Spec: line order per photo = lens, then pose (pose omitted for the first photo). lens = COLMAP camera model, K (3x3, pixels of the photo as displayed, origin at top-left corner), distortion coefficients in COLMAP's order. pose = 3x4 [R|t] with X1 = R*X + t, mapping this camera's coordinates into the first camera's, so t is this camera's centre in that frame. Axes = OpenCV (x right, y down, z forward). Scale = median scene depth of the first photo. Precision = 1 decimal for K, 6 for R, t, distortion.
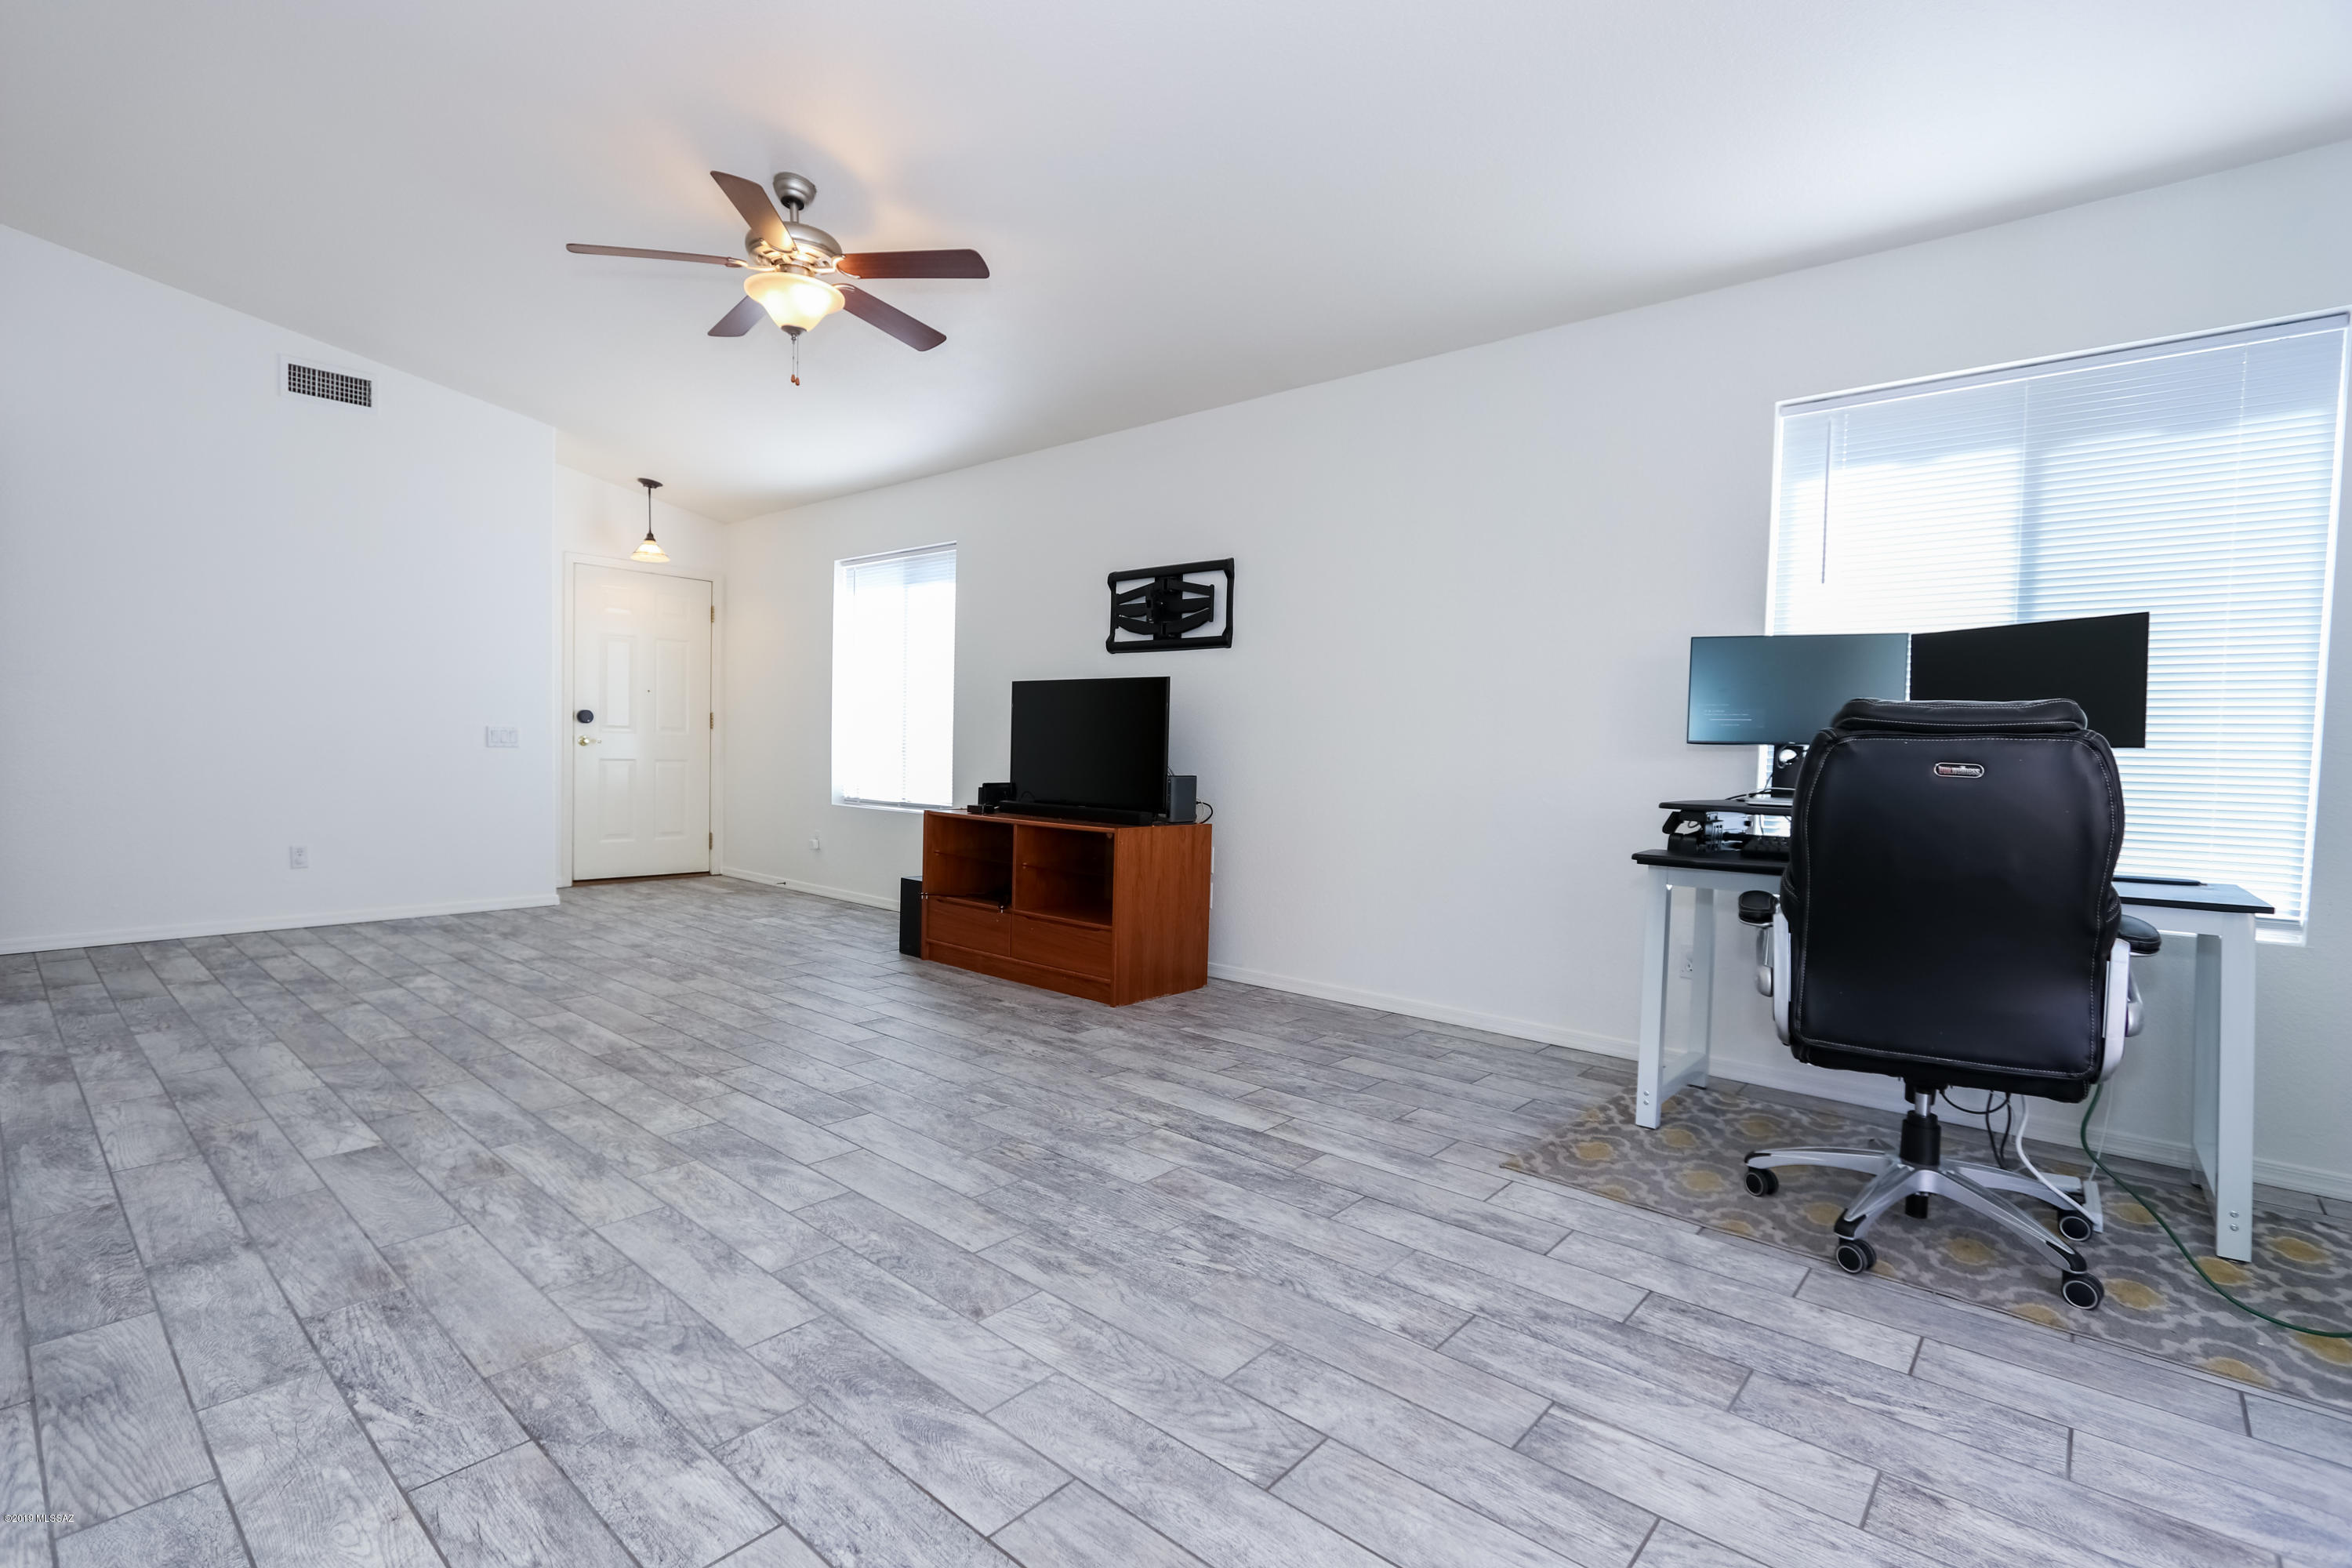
lens RADIAL K [[1089.0, 0, 1150.6], [0, 1089.0, 793.5], [0, 0, 1]] dist [-0.017869, 0.002275]
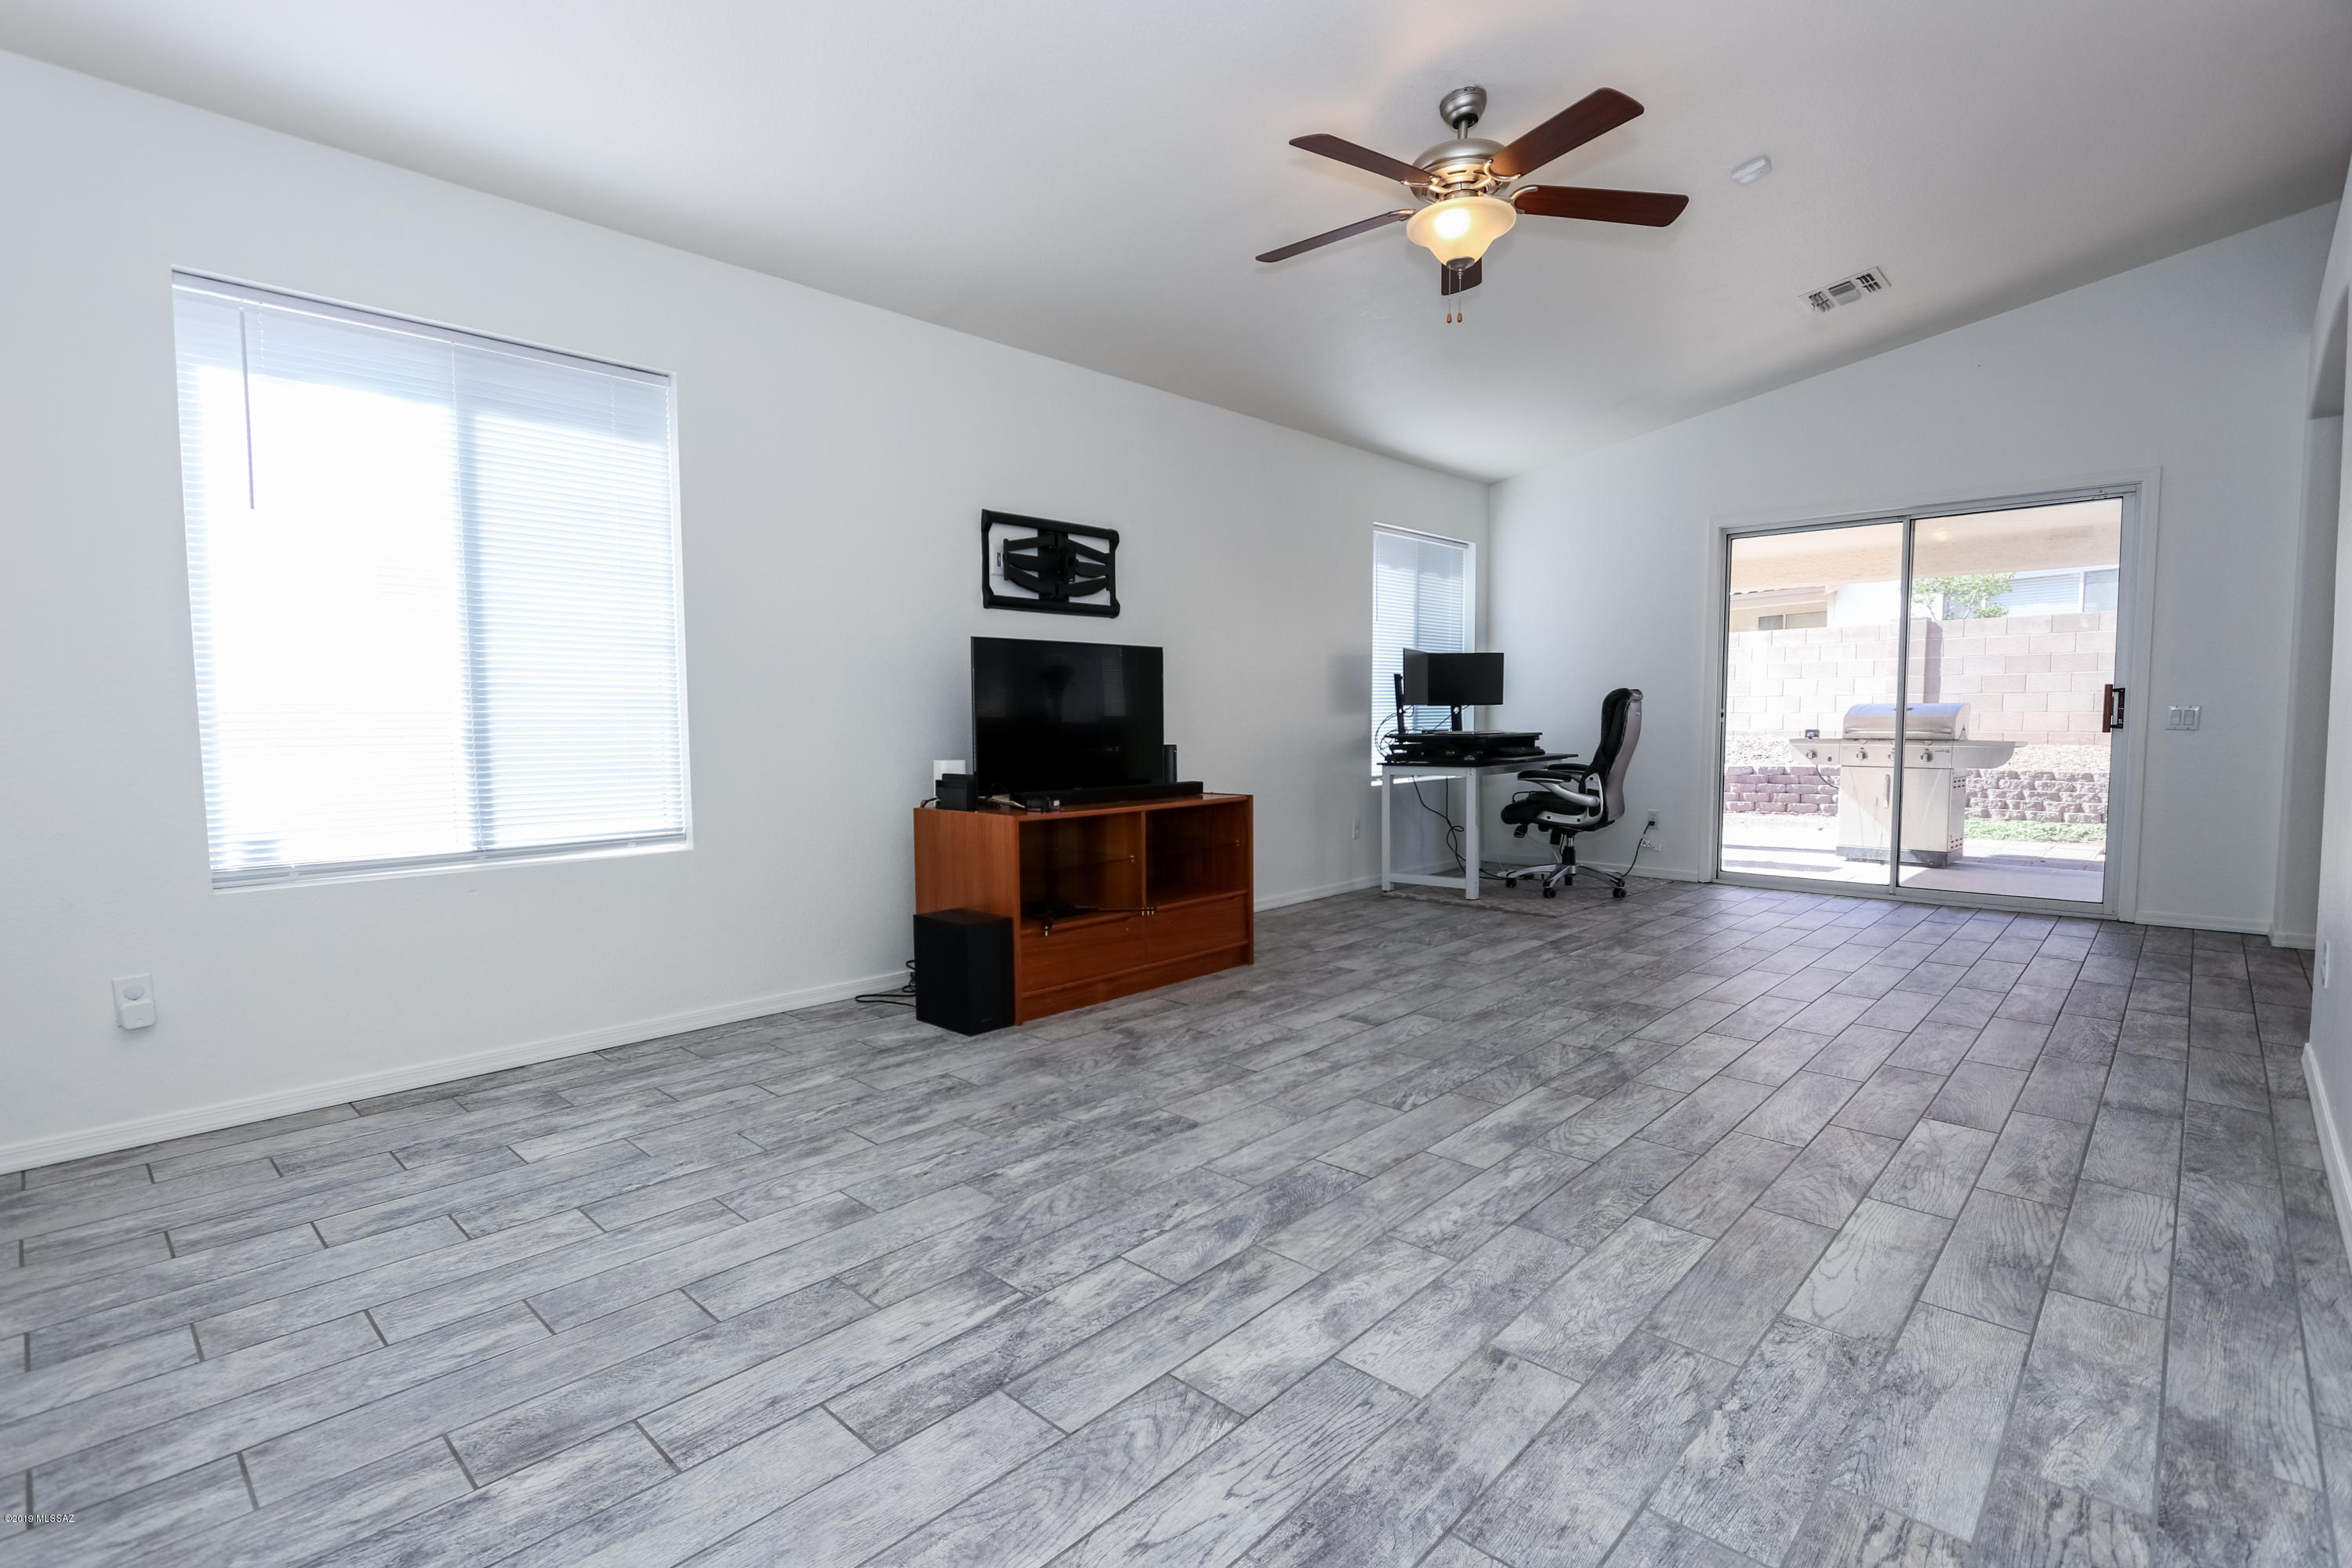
lens RADIAL K [[1108.1, 0, 1148.8], [0, 1108.1, 796.8], [0, 0, 1]] dist [-0.016981, 0.001486]
pose [[0.041231, -0.097000, 0.994430, -1.731322], [0.054419, 0.994017, 0.094703, -0.115699], [-0.997667, 0.050211, 0.046263, 1.654231]]
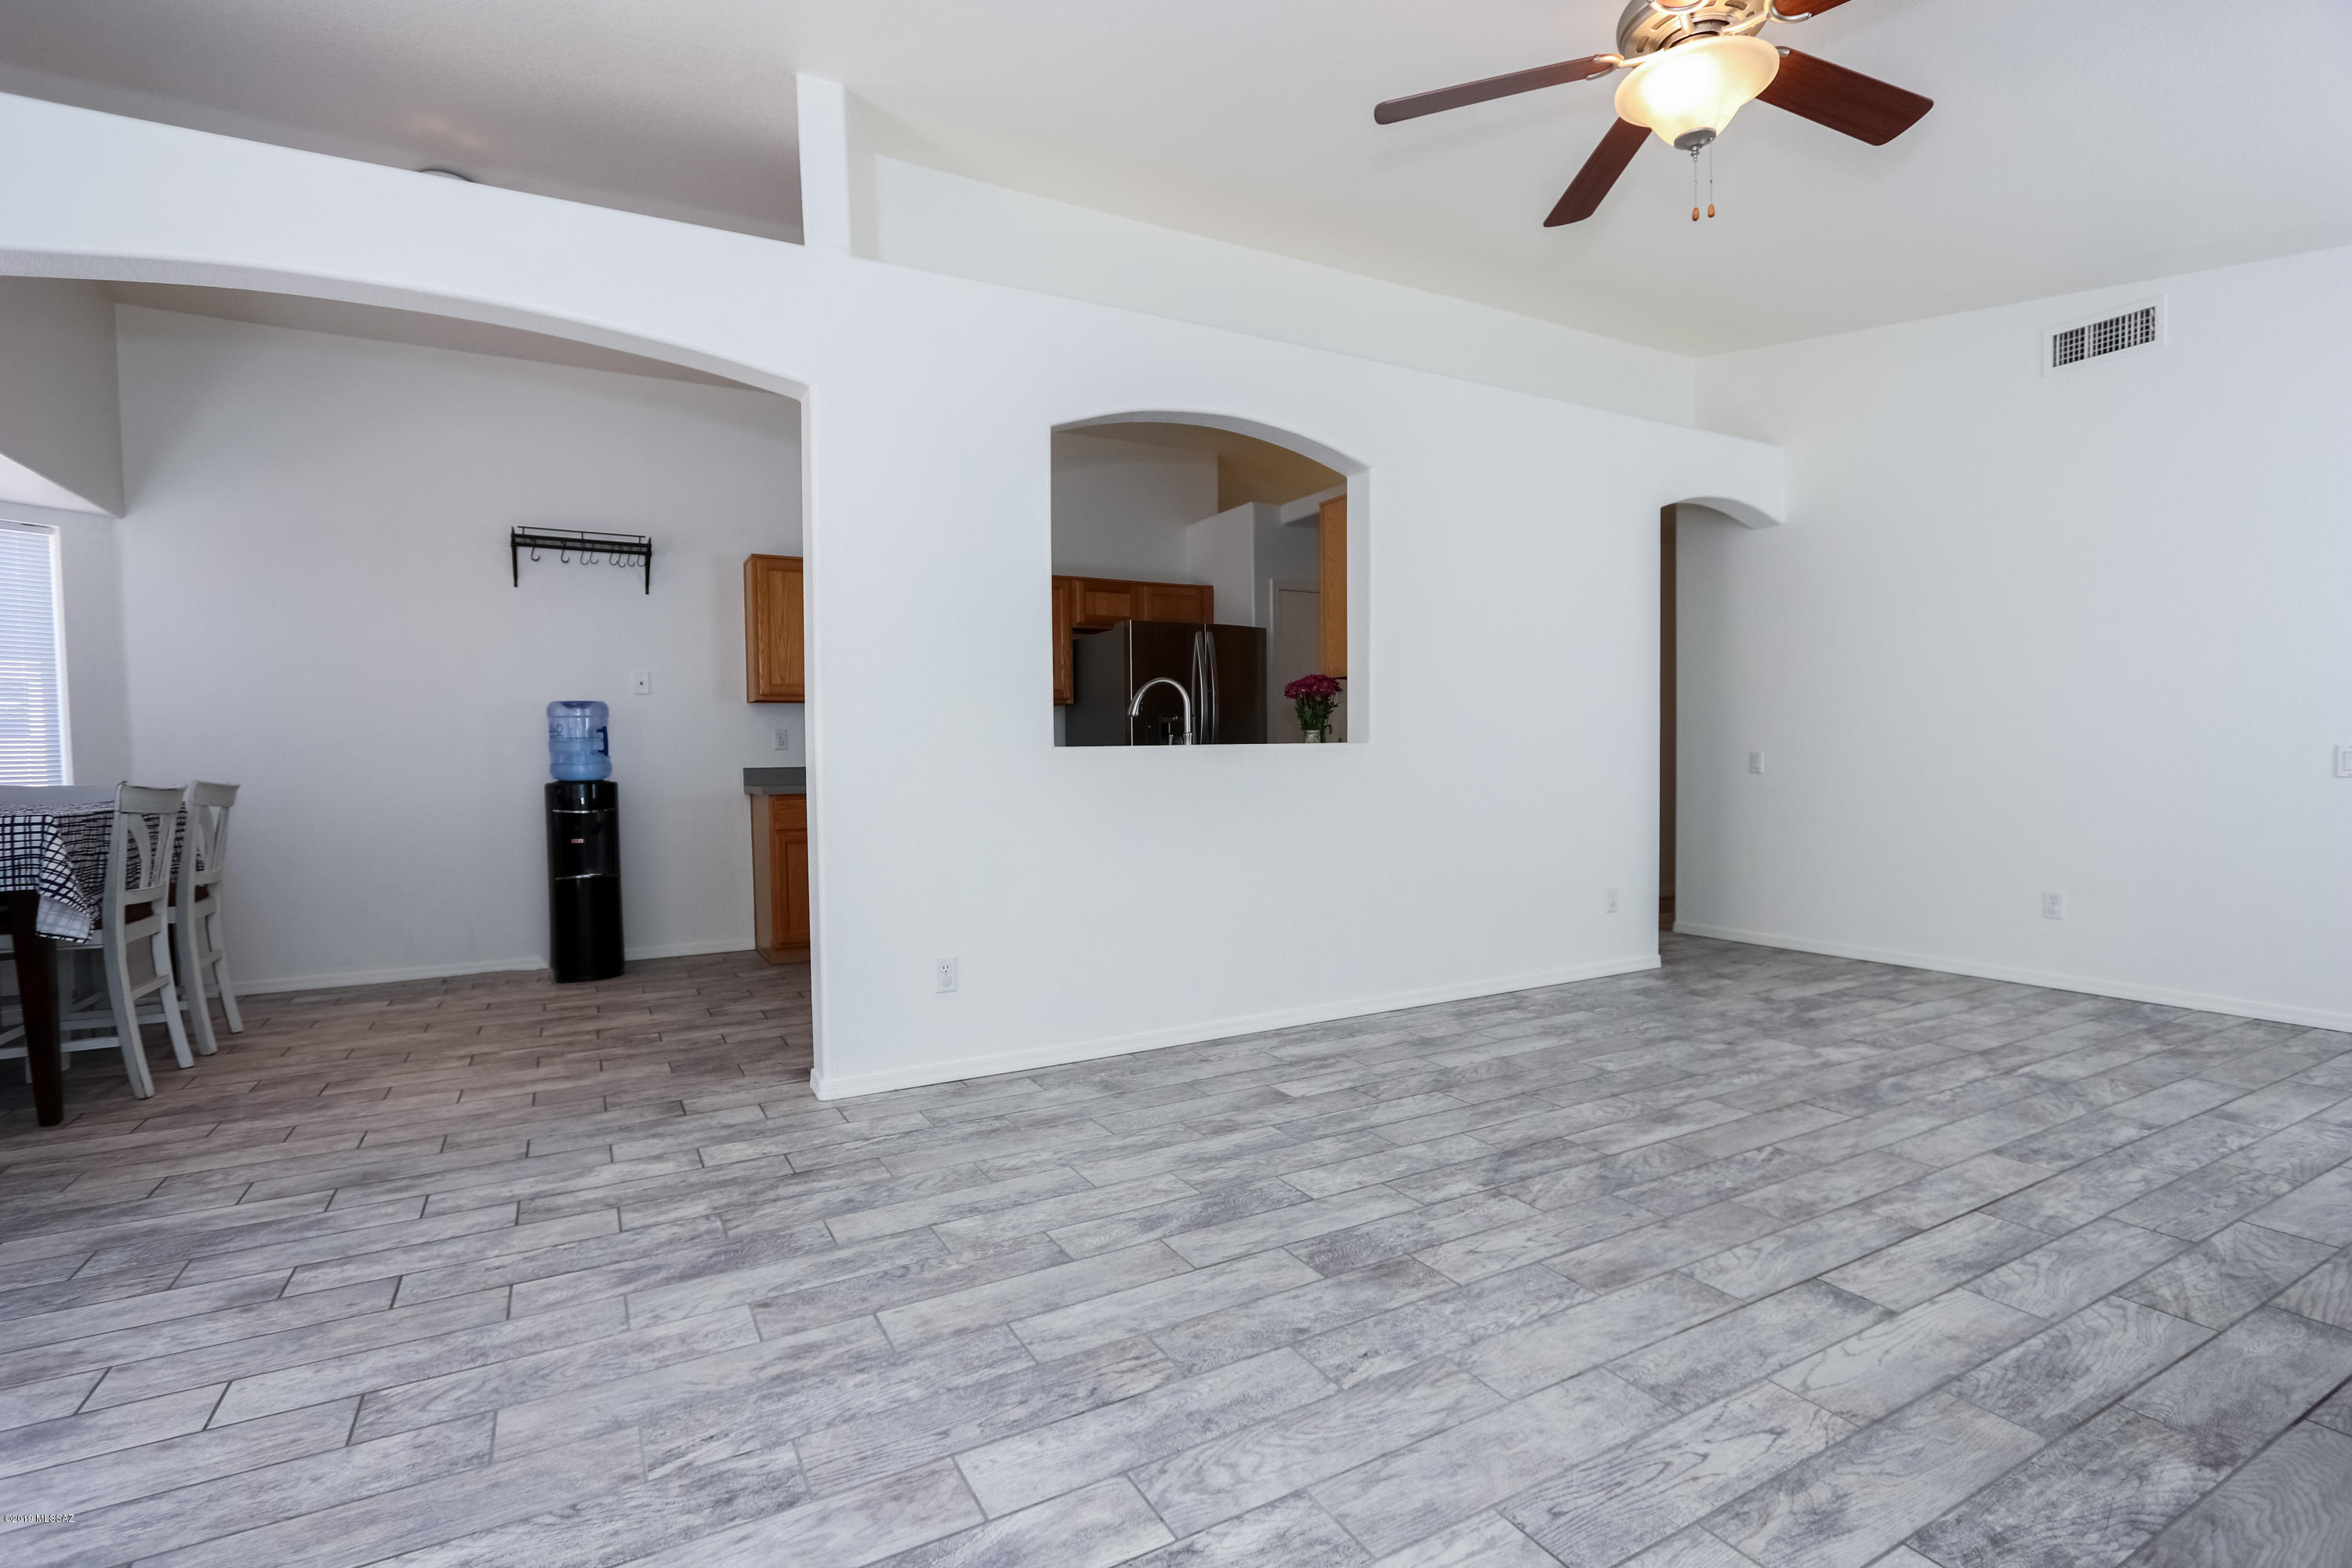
lens RADIAL K [[1089.0, 0, 1150.6], [0, 1089.0, 793.5], [0, 0, 1]] dist [-0.017869, 0.002275]
pose [[-0.343159, 0.015158, -0.939155, 0.523389], [-0.036531, 0.998898, 0.029470, -0.058763], [0.938567, 0.044421, -0.342227, 1.246548]]
